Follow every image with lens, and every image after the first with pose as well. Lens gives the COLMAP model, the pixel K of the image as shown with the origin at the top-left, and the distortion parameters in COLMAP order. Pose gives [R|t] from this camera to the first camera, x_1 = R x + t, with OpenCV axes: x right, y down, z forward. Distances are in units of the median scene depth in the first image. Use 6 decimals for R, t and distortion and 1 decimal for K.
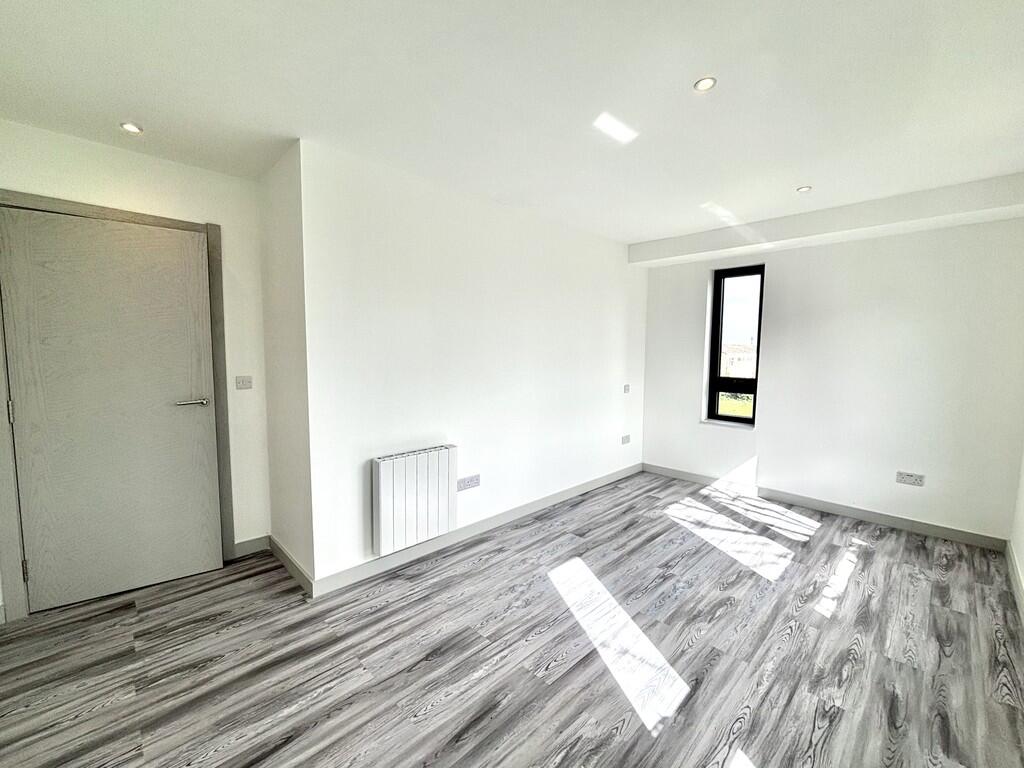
lens RADIAL K [[418.6, 0, 514.2], [0, 418.6, 384.1], [0, 0, 1]] dist [0.003949, 0.000795]
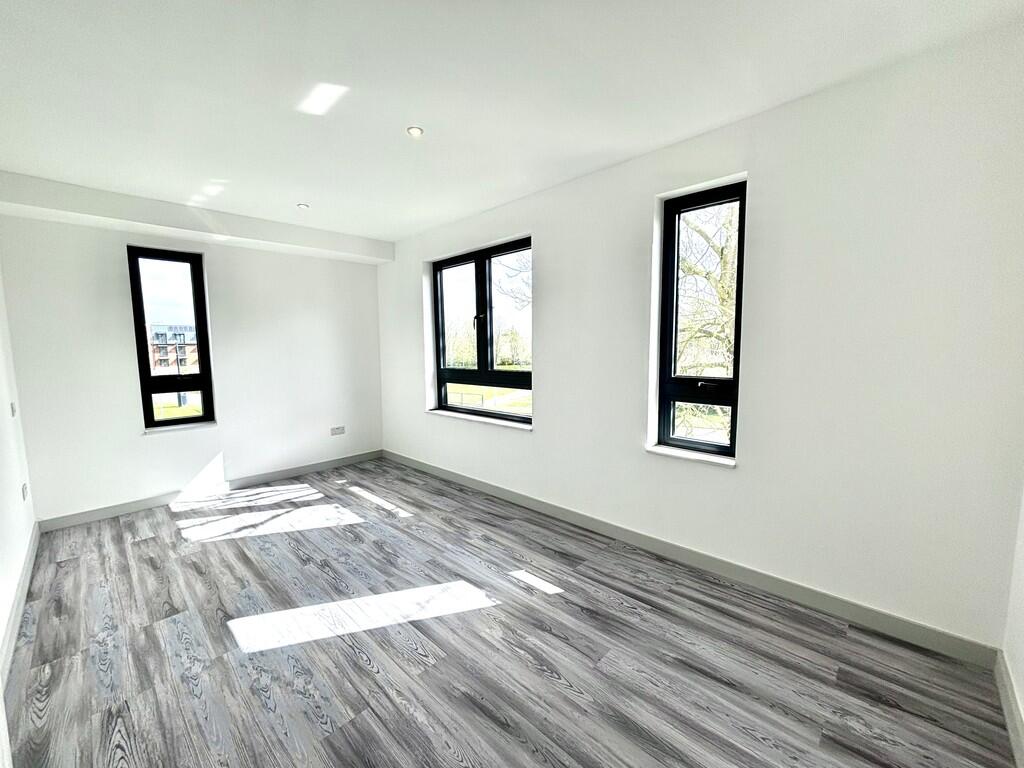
lens RADIAL K [[418.6, 0, 489.8], [0, 418.6, 385.5], [0, 0, 1]] dist [0.003949, 0.000795]
pose [[0.017377, -0.106331, 0.994179, -0.487158], [0.098504, 0.989674, 0.104128, -0.028885], [-0.994985, 0.096122, 0.027671, 0.436442]]
